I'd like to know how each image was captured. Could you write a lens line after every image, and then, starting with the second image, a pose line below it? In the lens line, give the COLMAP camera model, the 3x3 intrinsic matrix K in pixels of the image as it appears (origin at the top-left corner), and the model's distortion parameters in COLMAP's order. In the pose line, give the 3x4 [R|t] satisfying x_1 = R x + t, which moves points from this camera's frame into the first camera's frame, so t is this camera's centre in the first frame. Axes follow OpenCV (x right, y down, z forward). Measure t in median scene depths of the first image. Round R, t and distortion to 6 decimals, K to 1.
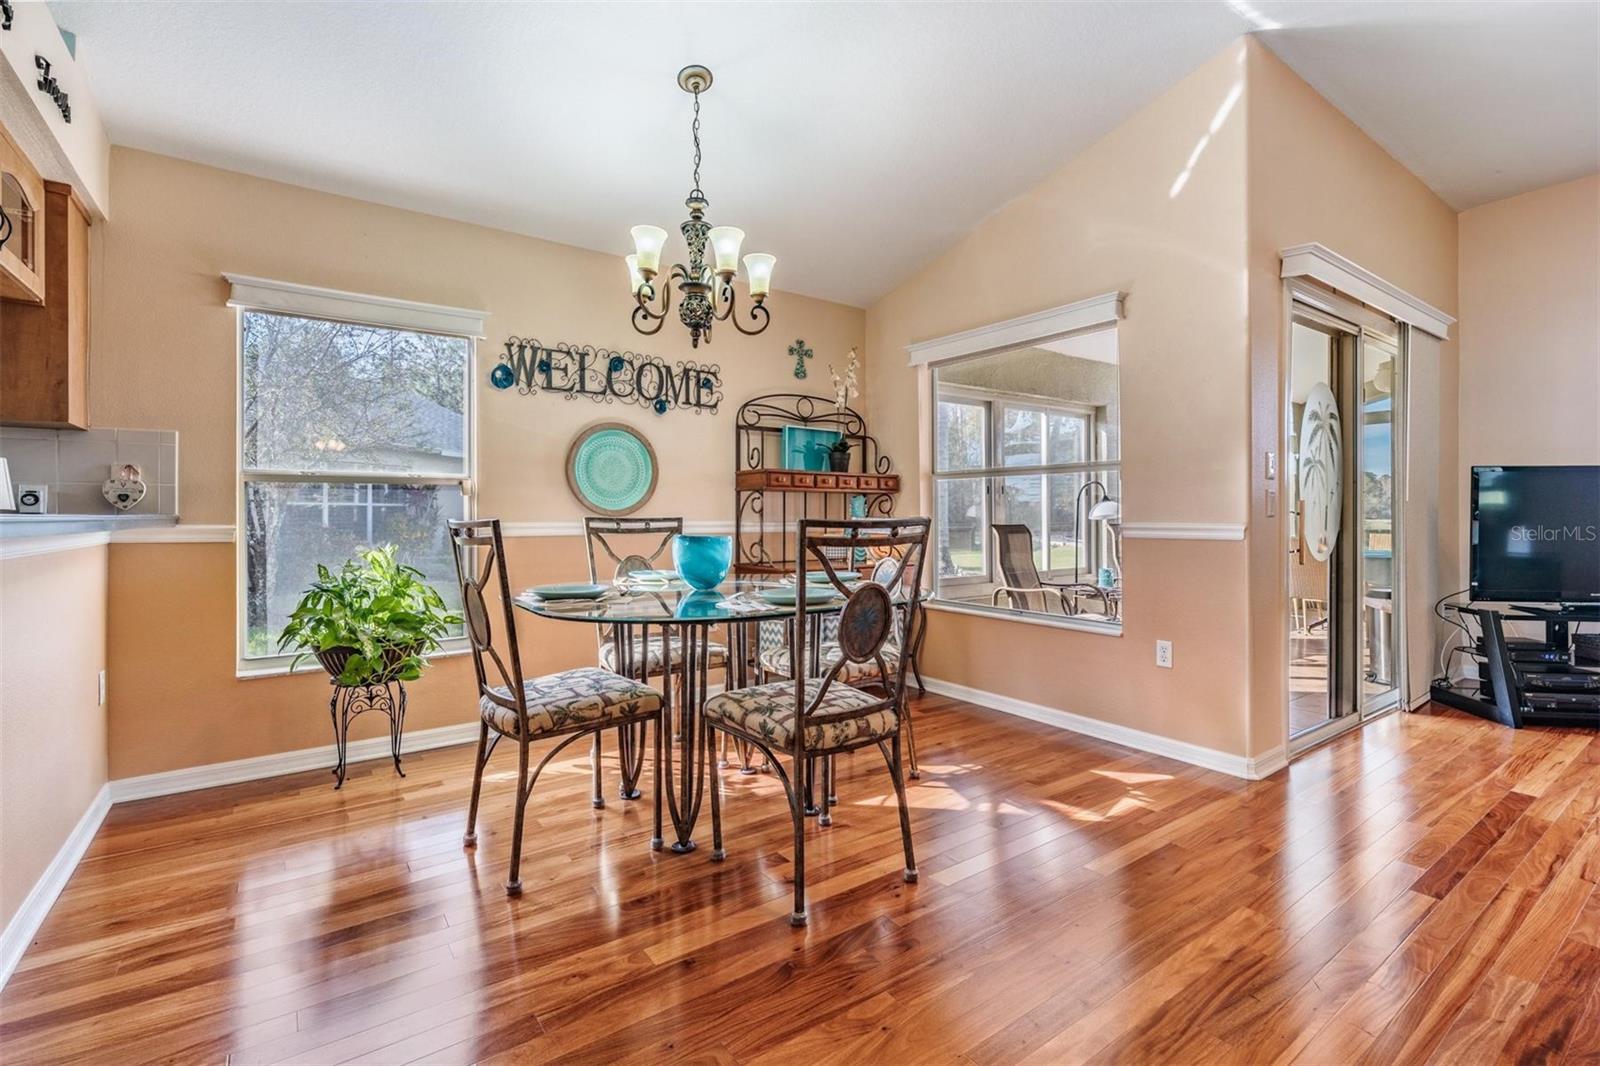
lens RADIAL K [[711.7, 0, 767.5], [0, 711.7, 526.2], [0, 0, 1]] dist [0.001584, -0.001259]
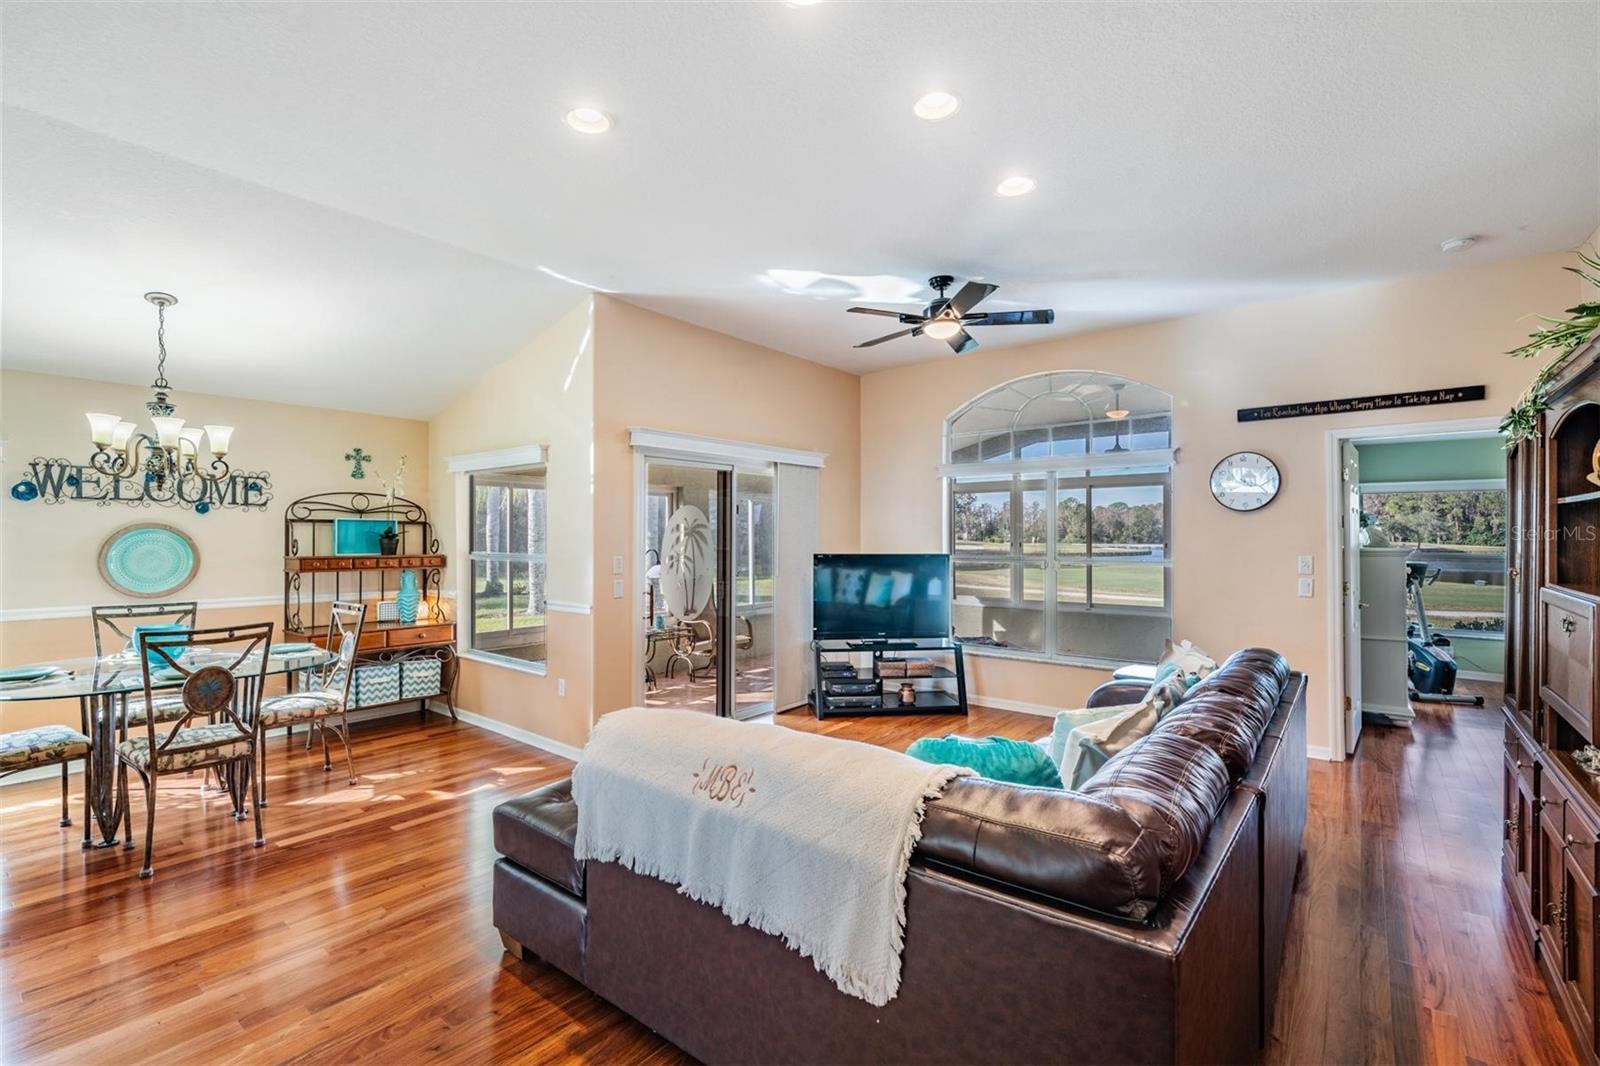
lens RADIAL K [[711.7, 0, 783.3], [0, 711.7, 540.7], [0, 0, 1]] dist [0.001584, -0.001259]
pose [[0.962452, 0.001159, 0.271449, 0.523429], [0.000983, 0.999969, -0.007755, -0.105701], [-0.271450, 0.007731, 0.962422, -0.511443]]
